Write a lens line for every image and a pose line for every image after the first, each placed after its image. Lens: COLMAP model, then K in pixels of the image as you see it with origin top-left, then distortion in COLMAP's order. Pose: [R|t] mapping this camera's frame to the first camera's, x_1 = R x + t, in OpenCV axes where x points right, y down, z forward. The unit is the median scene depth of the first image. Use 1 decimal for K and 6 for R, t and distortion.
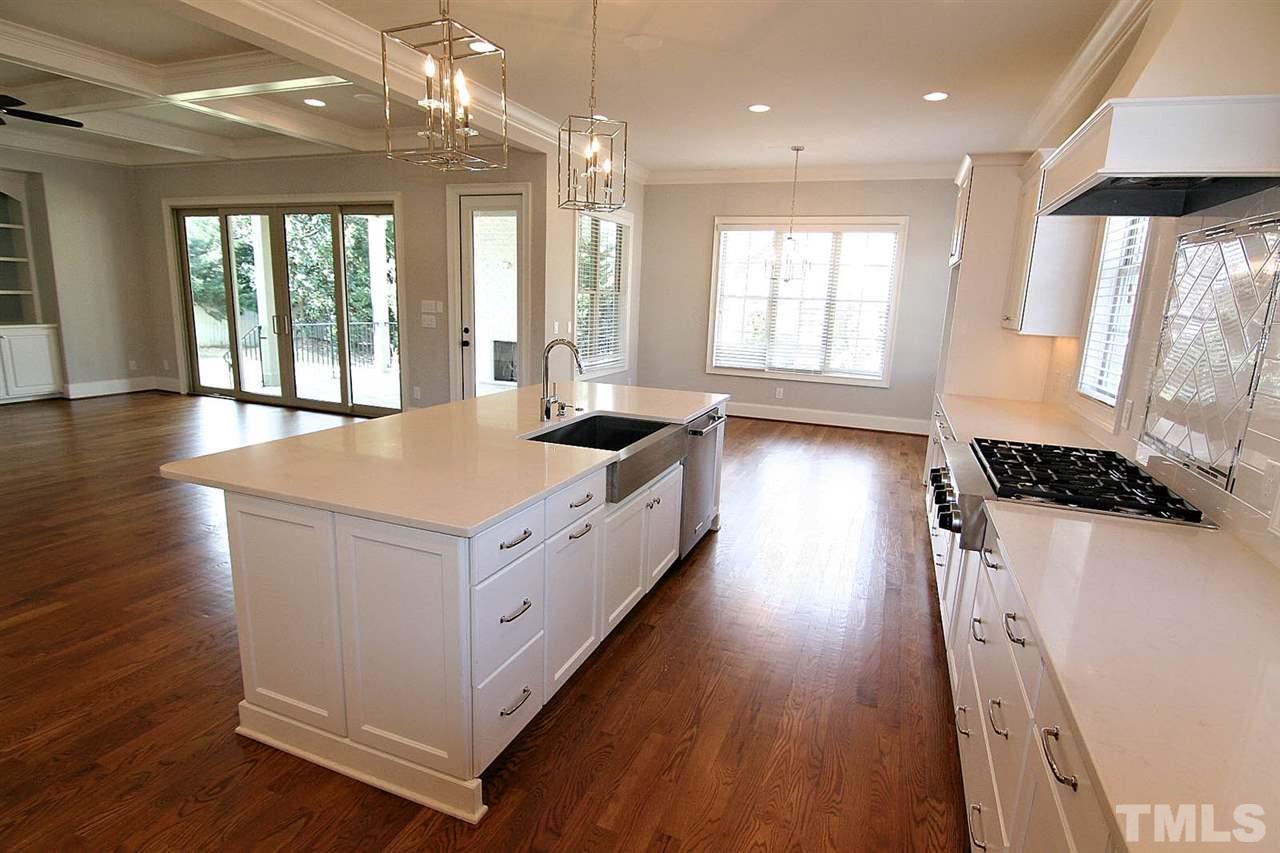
lens RADIAL K [[652.6, 0, 652.0], [0, 652.6, 431.1], [0, 0, 1]] dist [-0.008549, -0.010930]
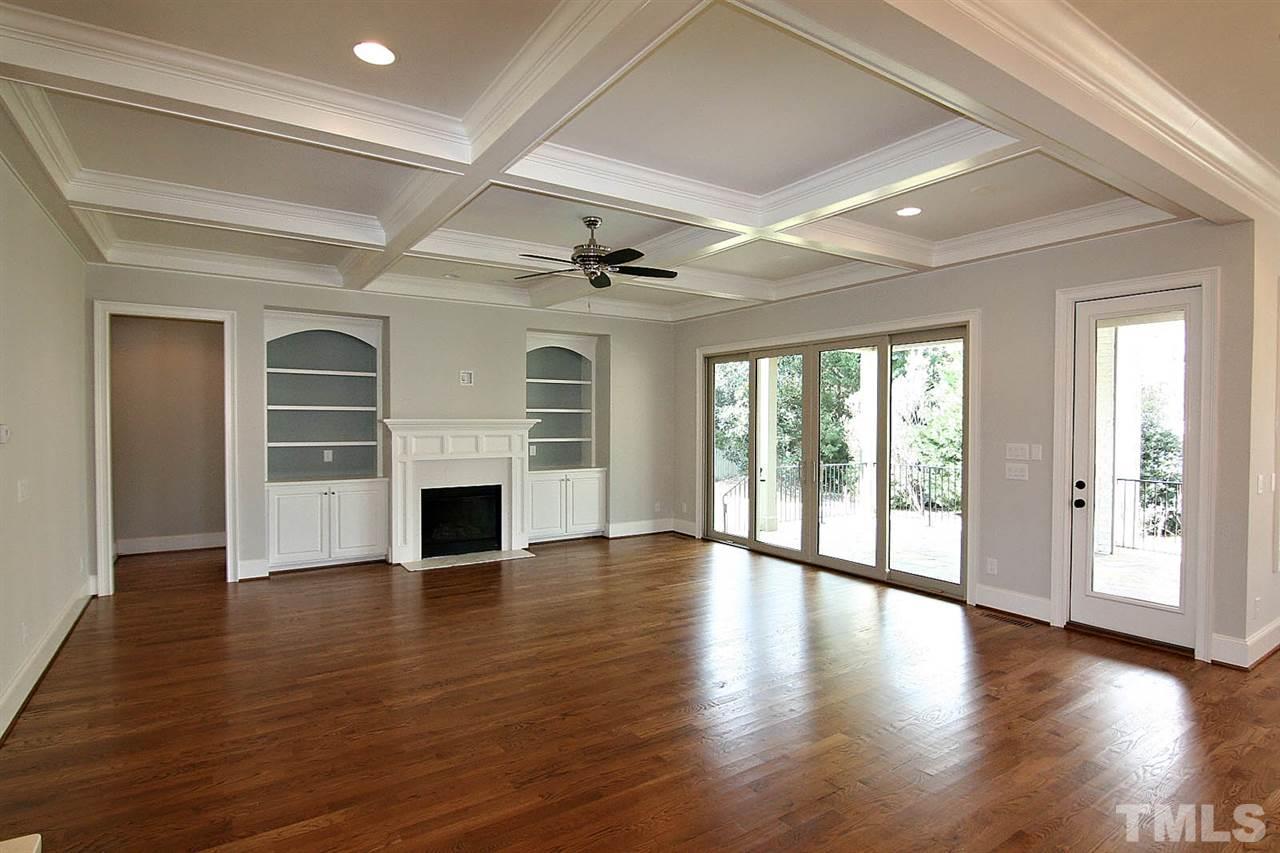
lens RADIAL K [[652.6, 0, 641.7], [0, 652.6, 428.7], [0, 0, 1]] dist [-0.008549, -0.010930]
pose [[0.812106, -0.029788, -0.582749, -0.426504], [-0.088904, 0.980720, -0.174026, -0.082617], [0.576697, 0.193136, 0.793801, 0.265953]]
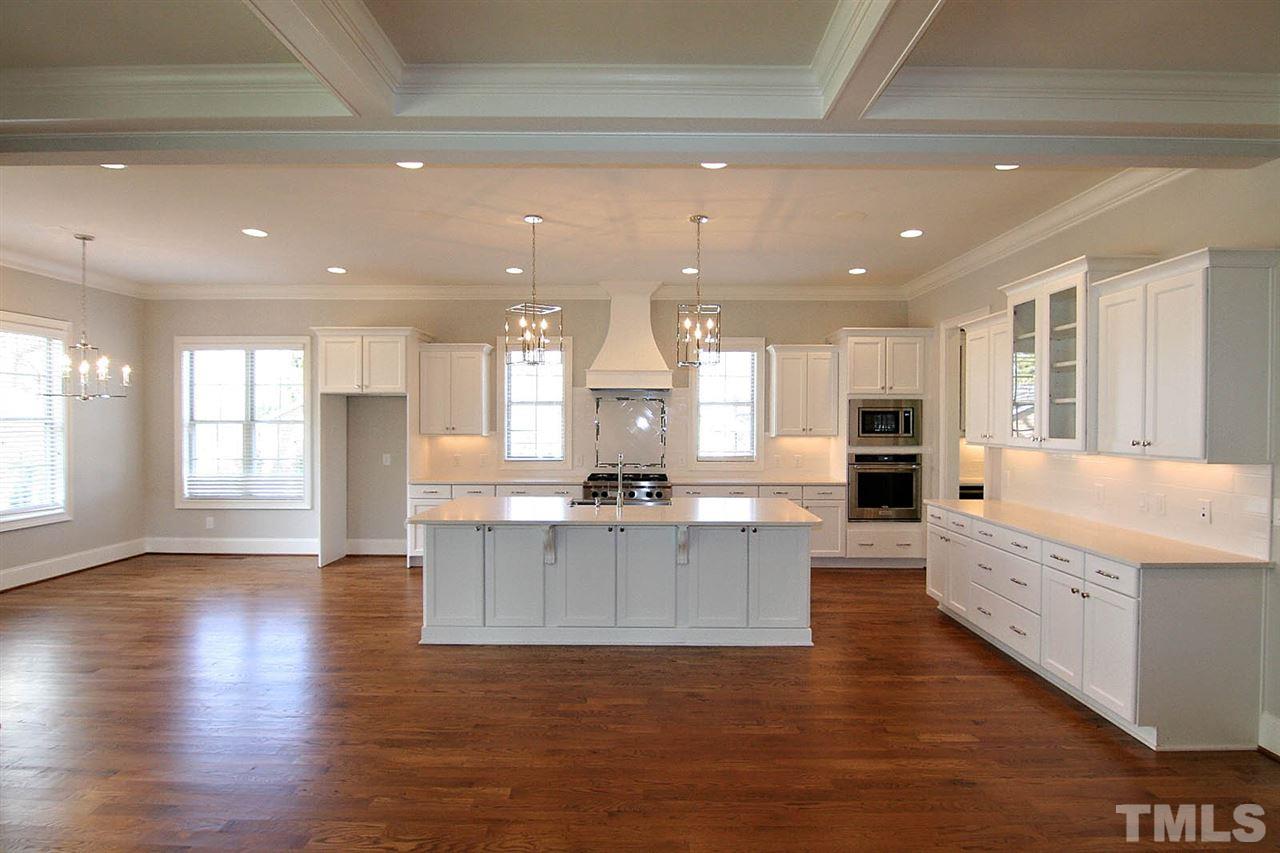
lens RADIAL K [[652.6, 0, 643.1], [0, 652.6, 425.7], [0, 0, 1]] dist [-0.008549, -0.010930]
pose [[-0.346160, -0.049614, 0.936863, -1.027956], [0.173652, 0.977957, 0.115953, -0.235186], [-0.921964, 0.202827, -0.329914, 0.890508]]
